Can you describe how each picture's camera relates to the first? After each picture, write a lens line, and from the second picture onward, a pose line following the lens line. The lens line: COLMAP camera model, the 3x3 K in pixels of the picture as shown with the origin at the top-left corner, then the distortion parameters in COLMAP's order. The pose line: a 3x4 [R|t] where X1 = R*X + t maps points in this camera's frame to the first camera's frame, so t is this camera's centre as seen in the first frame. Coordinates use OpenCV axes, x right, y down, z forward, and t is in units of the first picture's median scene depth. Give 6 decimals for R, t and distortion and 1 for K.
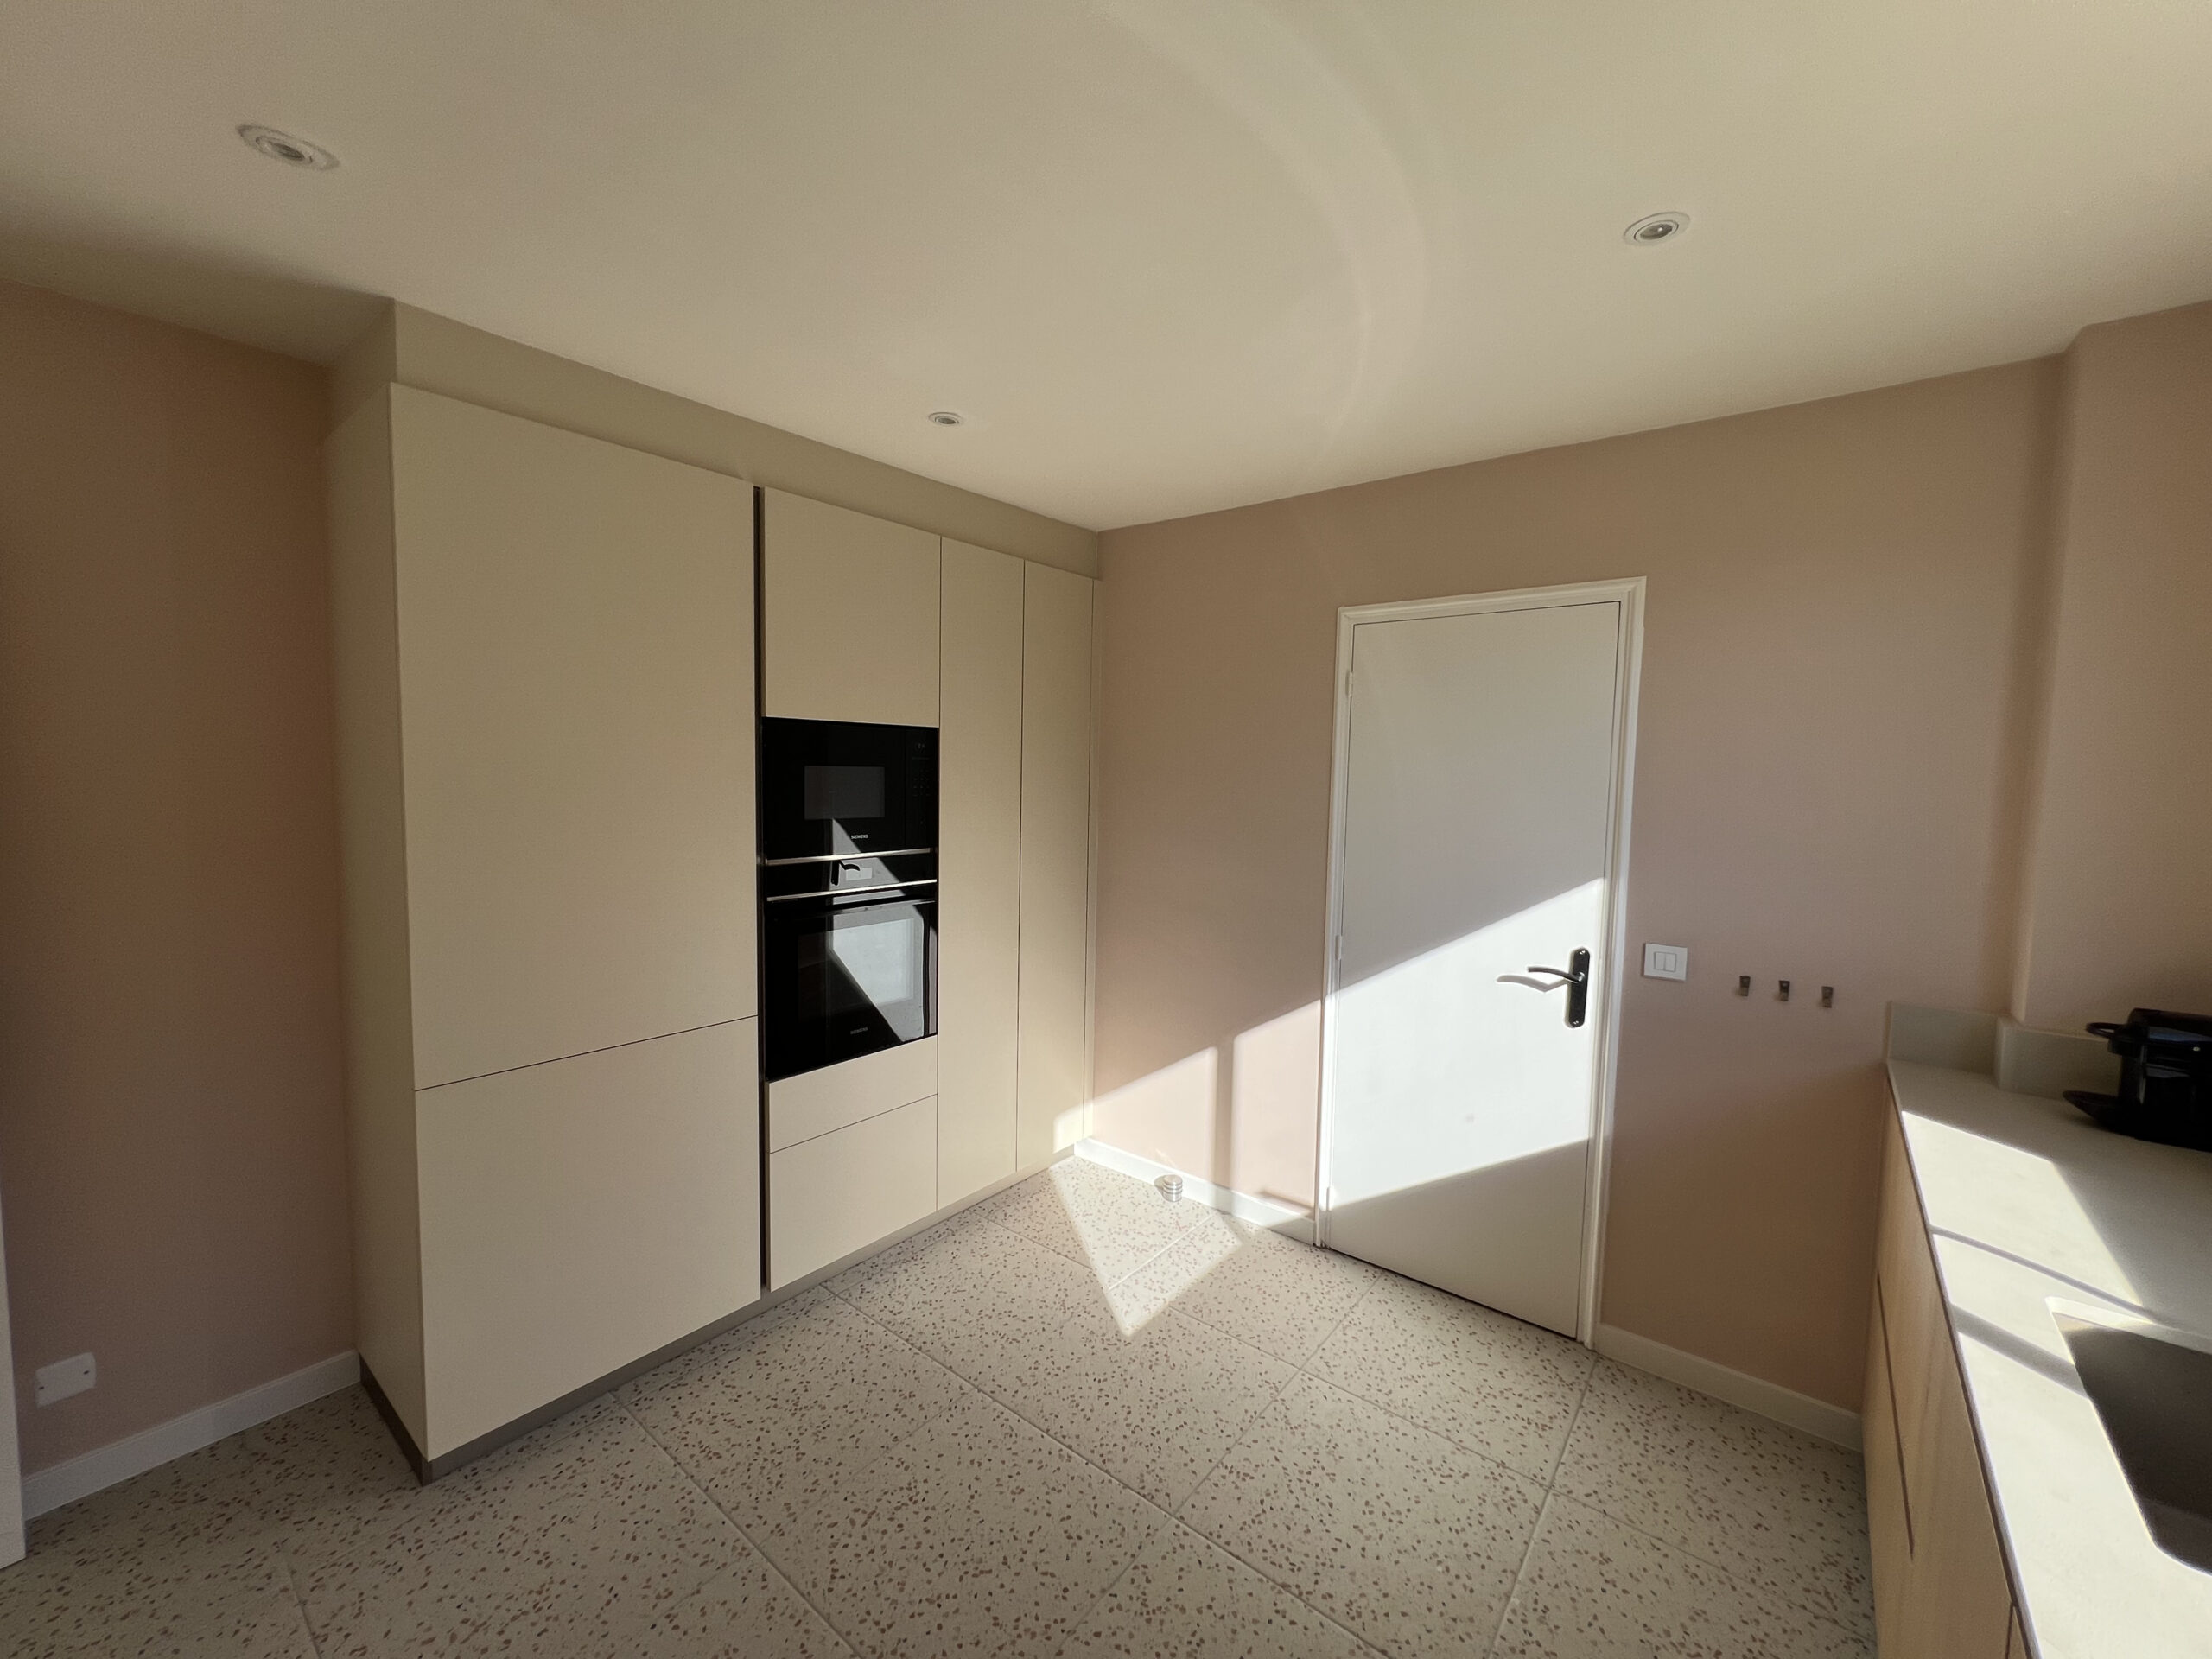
lens RADIAL K [[886.4, 0, 1106.0], [0, 886.4, 829.5], [0, 0, 1]] dist [-0.000337, -0.000484]
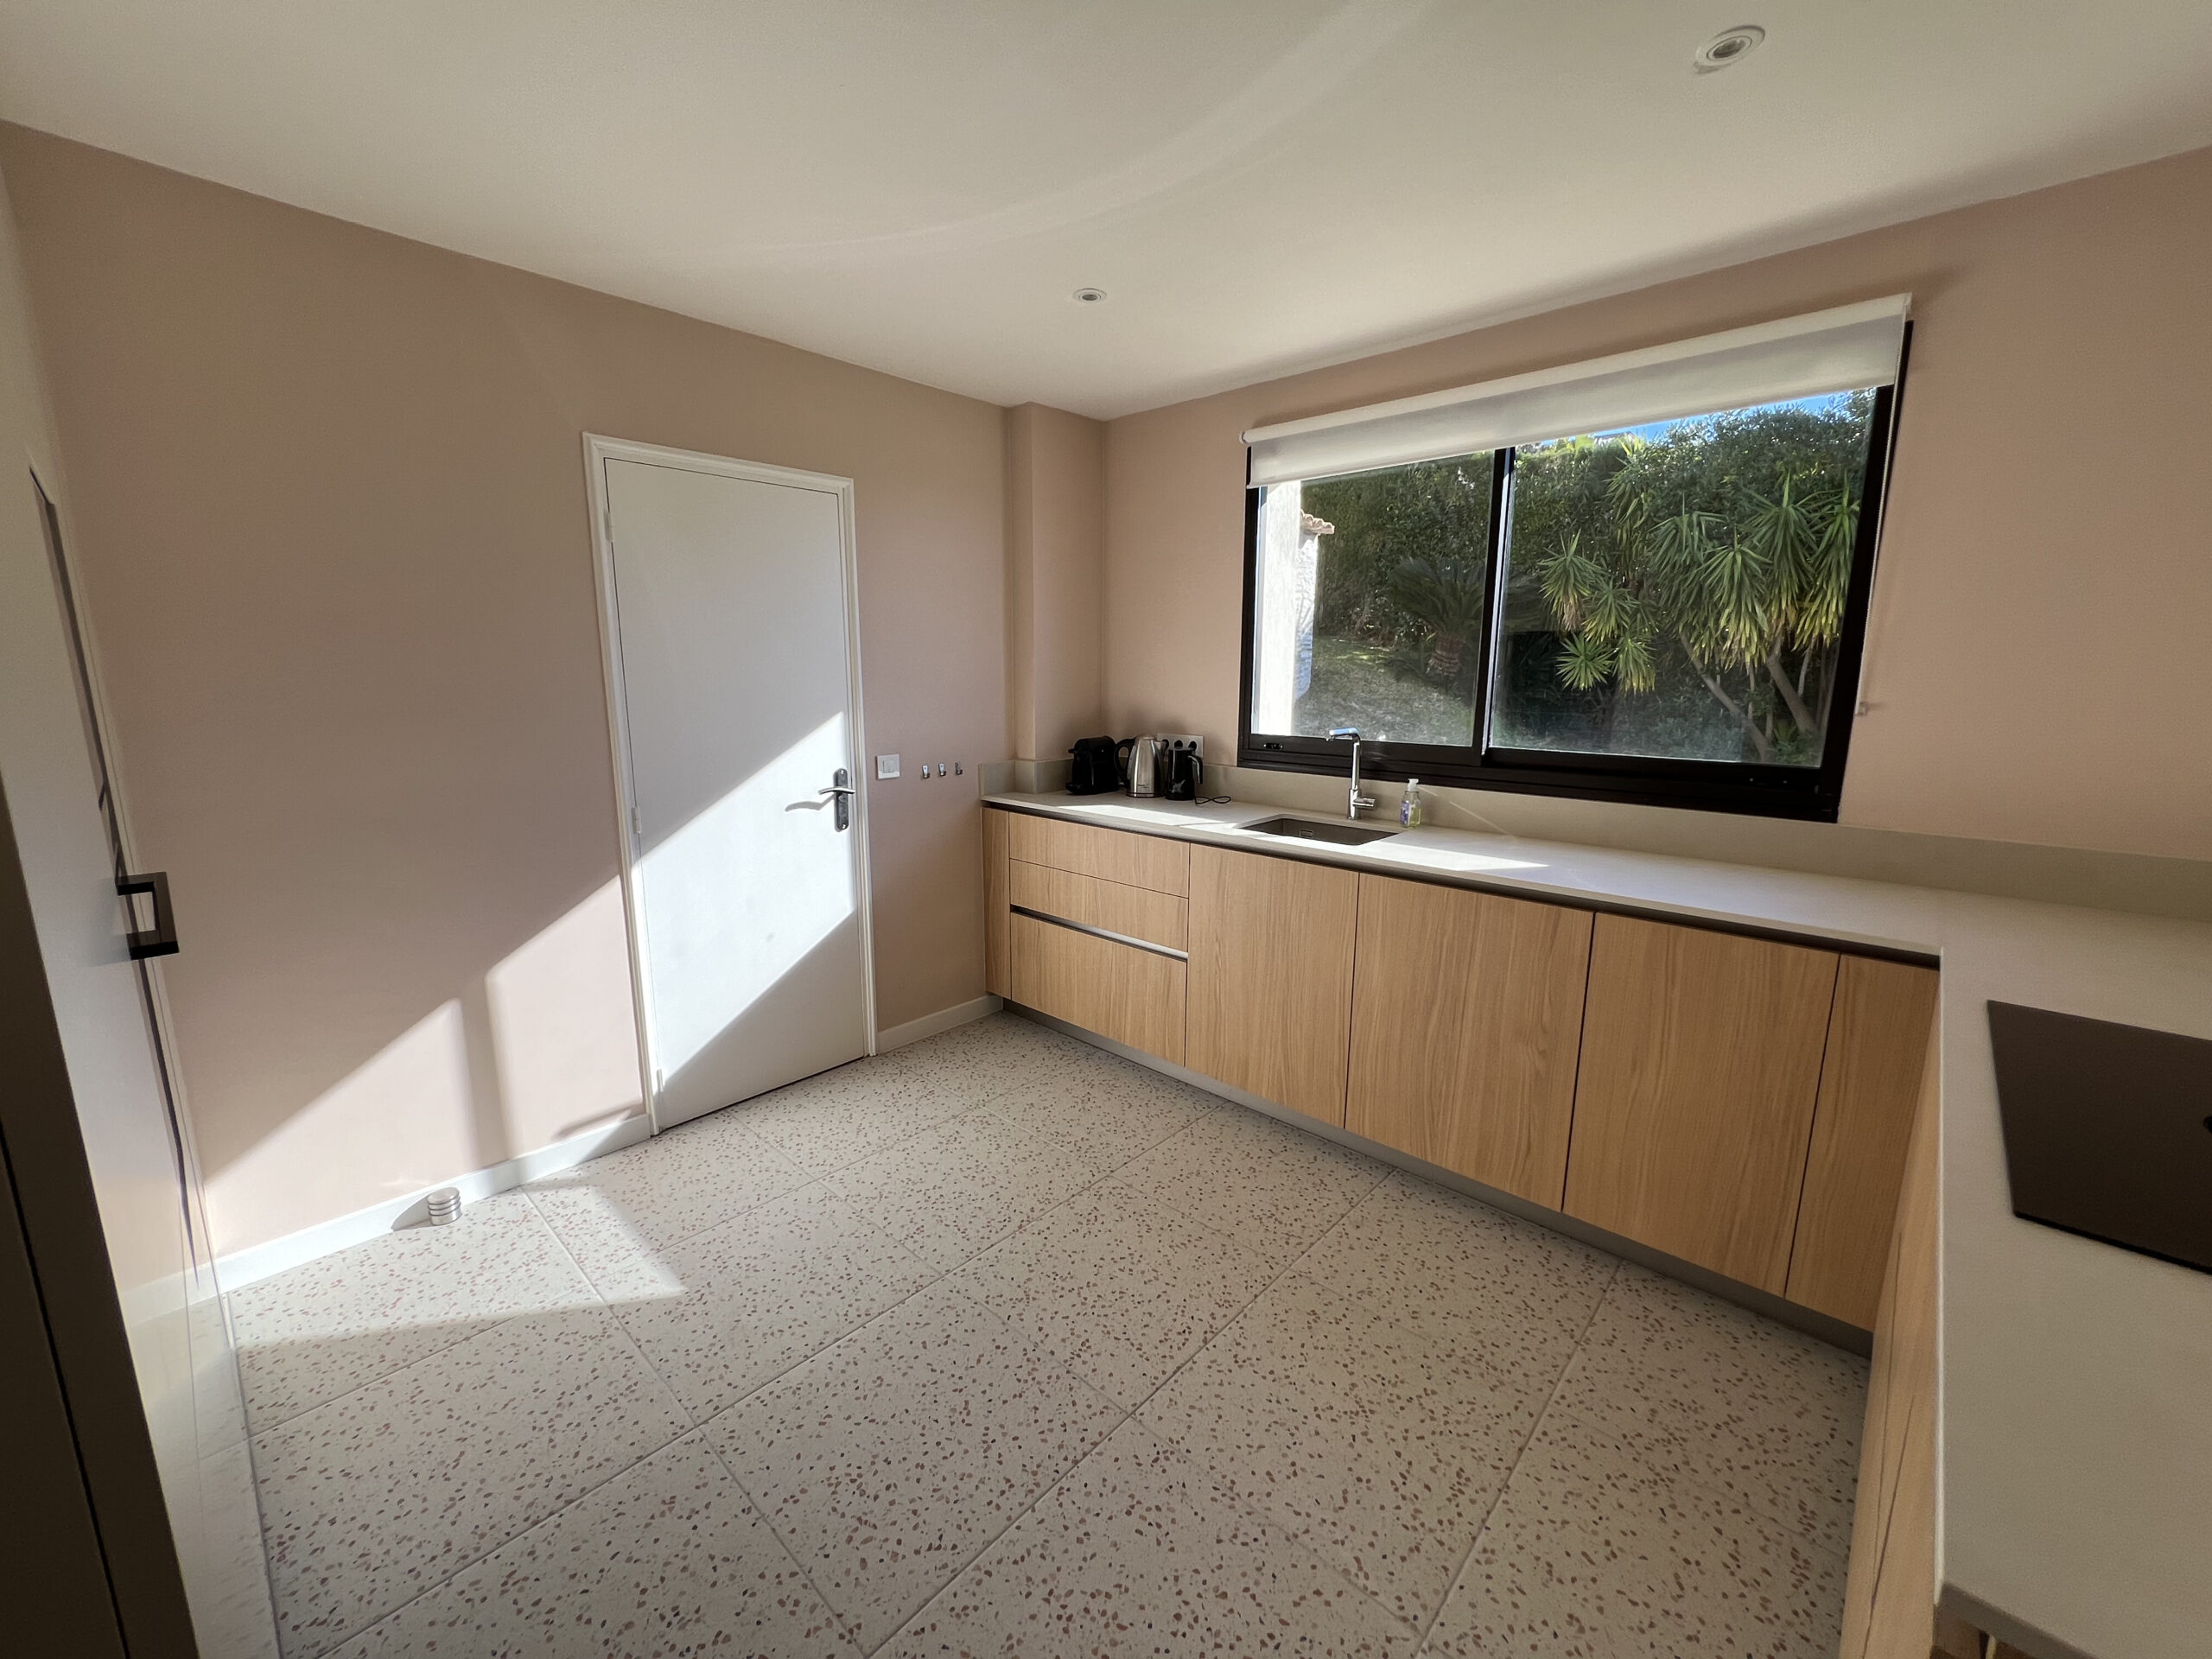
lens RADIAL K [[886.4, 0, 1106.0], [0, 886.4, 829.5], [0, 0, 1]] dist [-0.000337, -0.000484]
pose [[0.063426, -0.199287, 0.977886, -0.750311], [0.062998, 0.978705, 0.195367, -0.006657], [-0.995996, 0.049214, 0.074631, 0.546235]]
